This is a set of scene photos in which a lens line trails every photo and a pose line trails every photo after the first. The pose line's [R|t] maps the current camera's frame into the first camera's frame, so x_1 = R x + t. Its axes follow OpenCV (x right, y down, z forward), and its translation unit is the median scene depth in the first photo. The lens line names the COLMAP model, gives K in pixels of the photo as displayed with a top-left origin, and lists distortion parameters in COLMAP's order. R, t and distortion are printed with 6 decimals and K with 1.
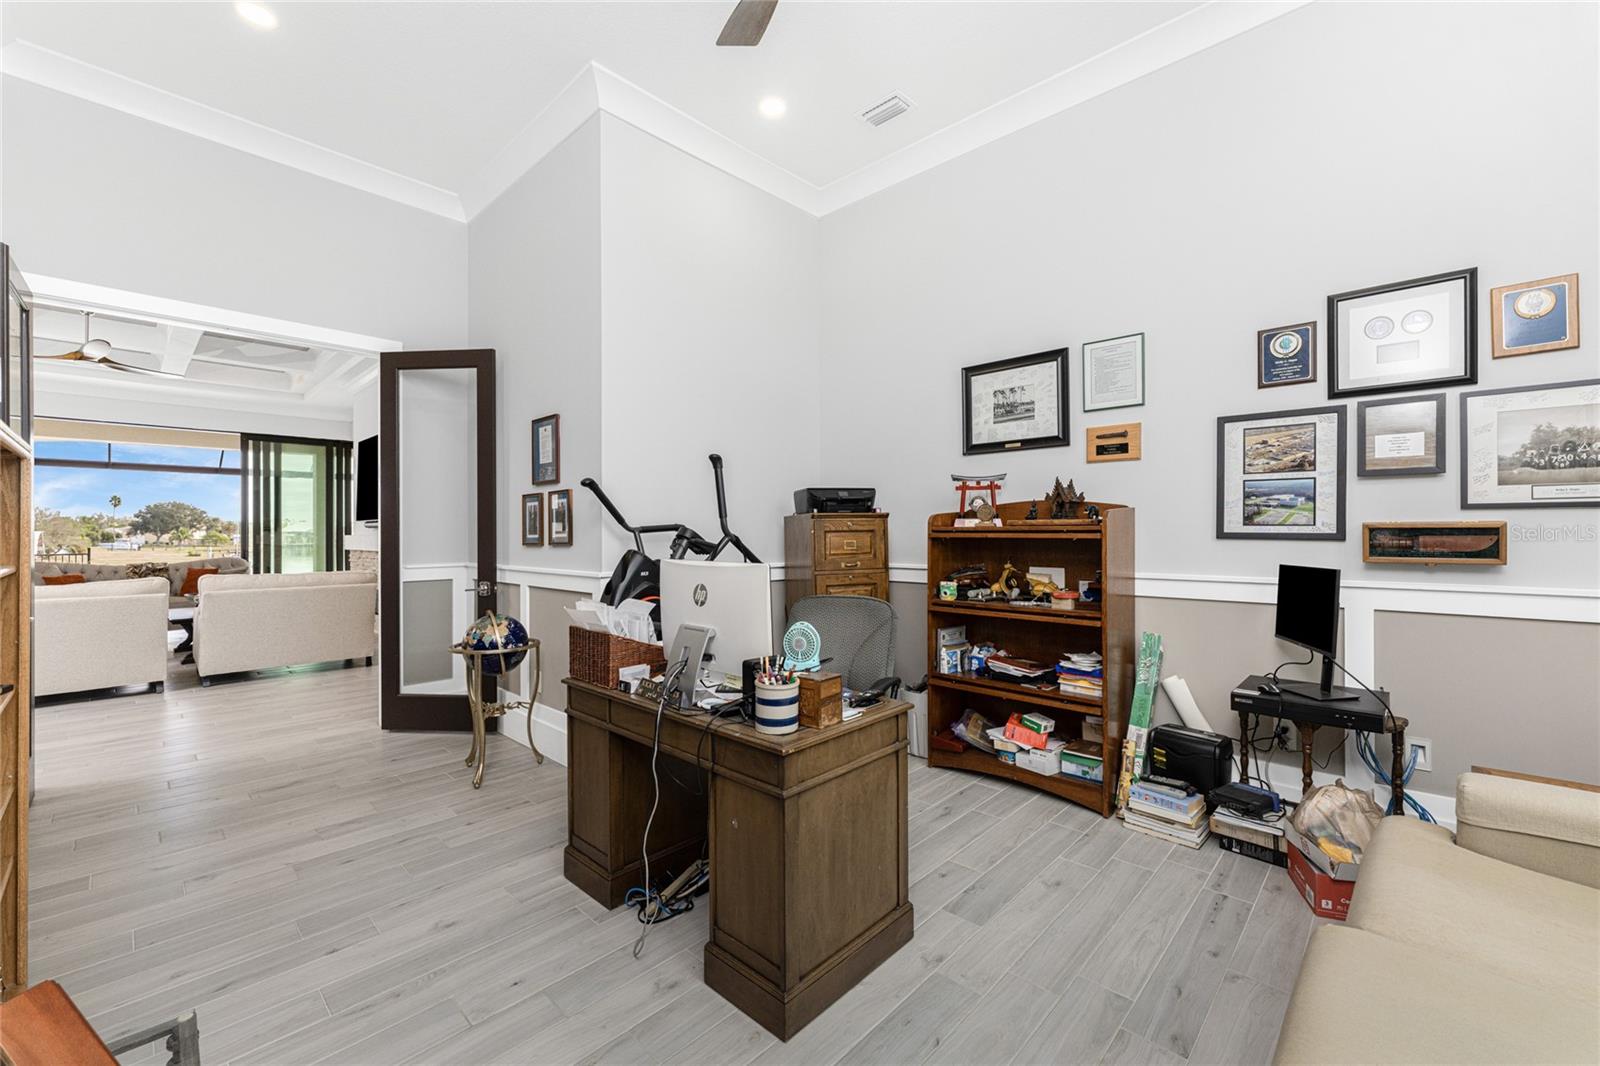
lens RADIAL K [[663.5, 0, 792.5], [0, 663.5, 530.3], [0, 0, 1]] dist [0.001725, -0.000225]
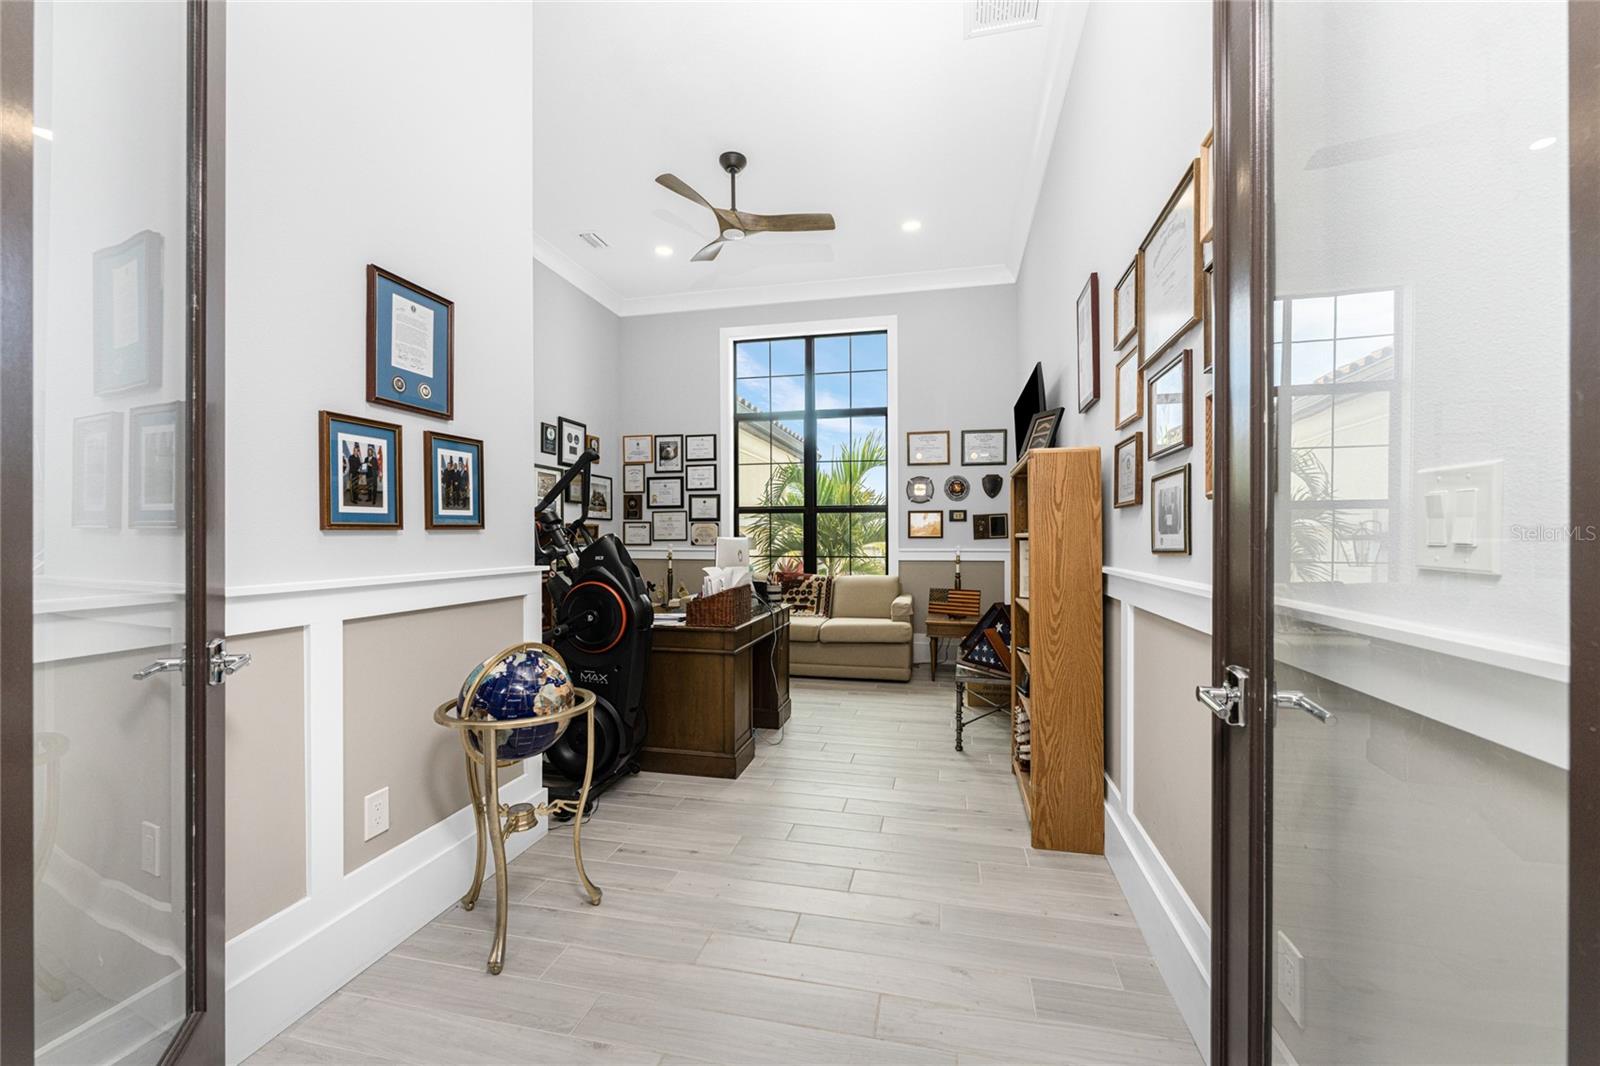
lens RADIAL K [[663.5, 0, 792.5], [0, 663.5, 530.3], [0, 0, 1]] dist [0.001725, -0.000225]
pose [[-0.519665, 0.010982, 0.854300, -1.341301], [0.001269, 0.999926, -0.012082, 0.040075], [-0.854369, -0.005194, -0.519640, 1.390265]]
